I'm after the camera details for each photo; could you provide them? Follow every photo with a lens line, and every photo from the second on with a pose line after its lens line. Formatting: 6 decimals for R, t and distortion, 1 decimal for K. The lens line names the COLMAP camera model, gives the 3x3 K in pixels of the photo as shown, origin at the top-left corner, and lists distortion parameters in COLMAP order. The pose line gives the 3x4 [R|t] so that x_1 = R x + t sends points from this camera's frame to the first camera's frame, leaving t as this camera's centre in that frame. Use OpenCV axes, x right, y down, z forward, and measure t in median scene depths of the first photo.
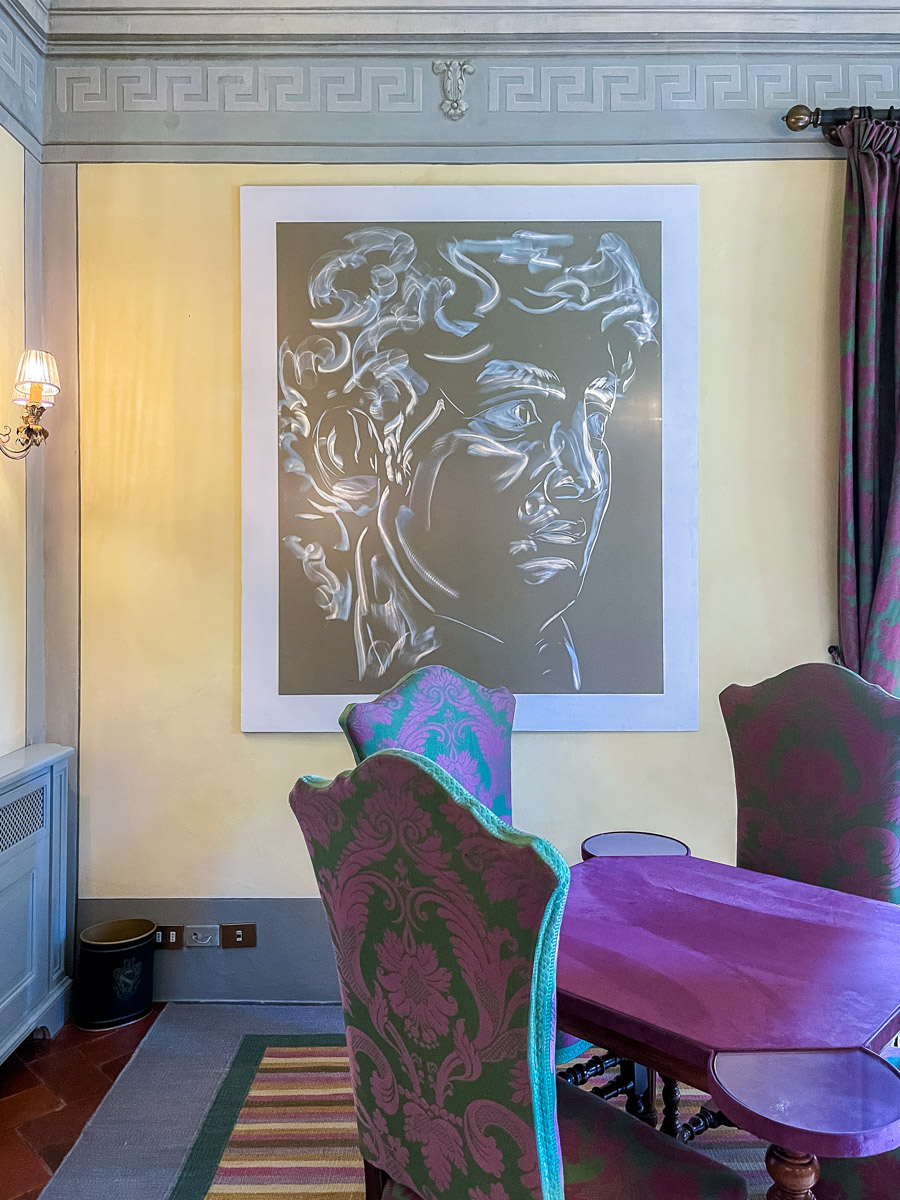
lens RADIAL K [[946.4, 0, 448.3], [0, 946.4, 595.4], [0, 0, 1]] dist [0.057236, -0.037572]
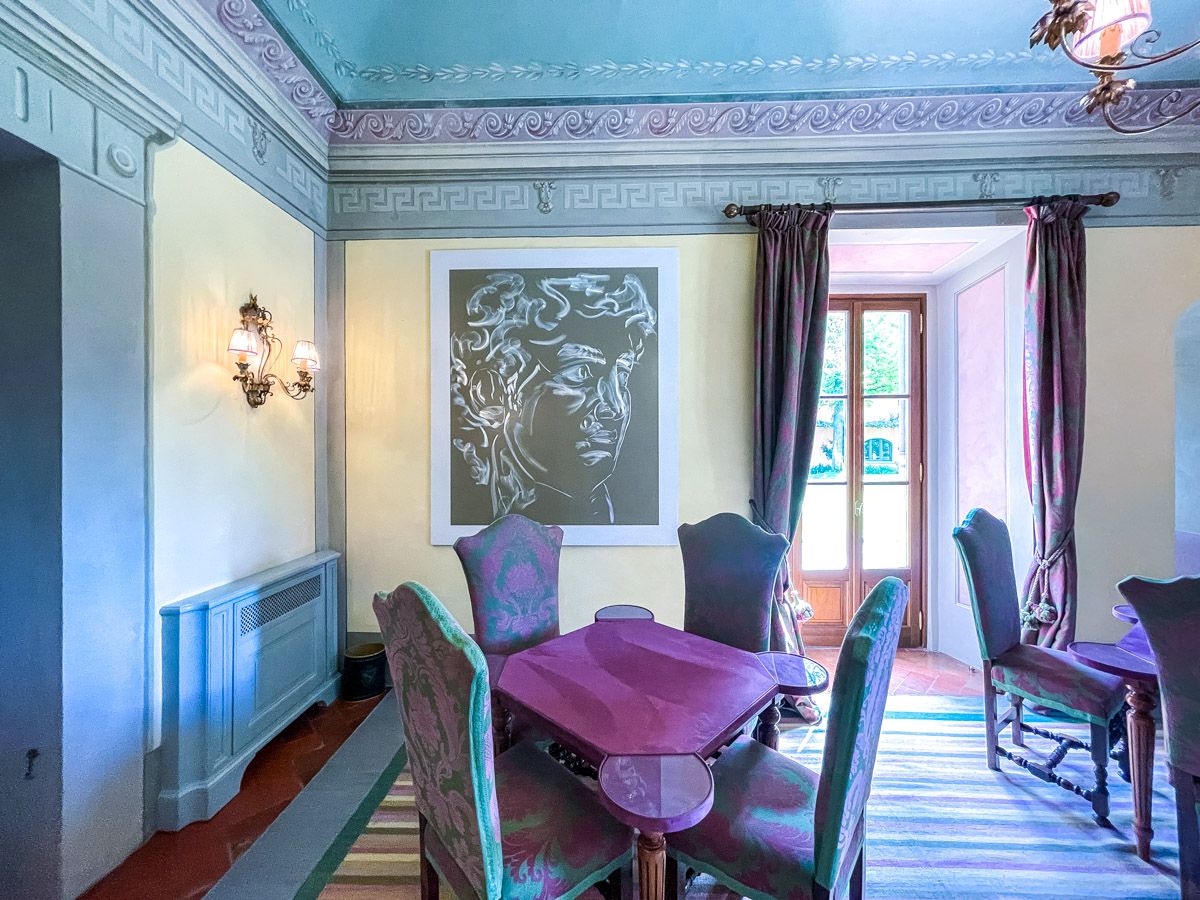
lens RADIAL K [[479.2, 0, 601.3], [0, 479.2, 461.9], [0, 0, 1]] dist [0.011398, 0.000233]
pose [[0.999468, 0.002455, -0.032507, 0.145799], [-0.002083, 0.999932, 0.011466, -0.029477], [0.032533, -0.011392, 0.999406, 0.073118]]
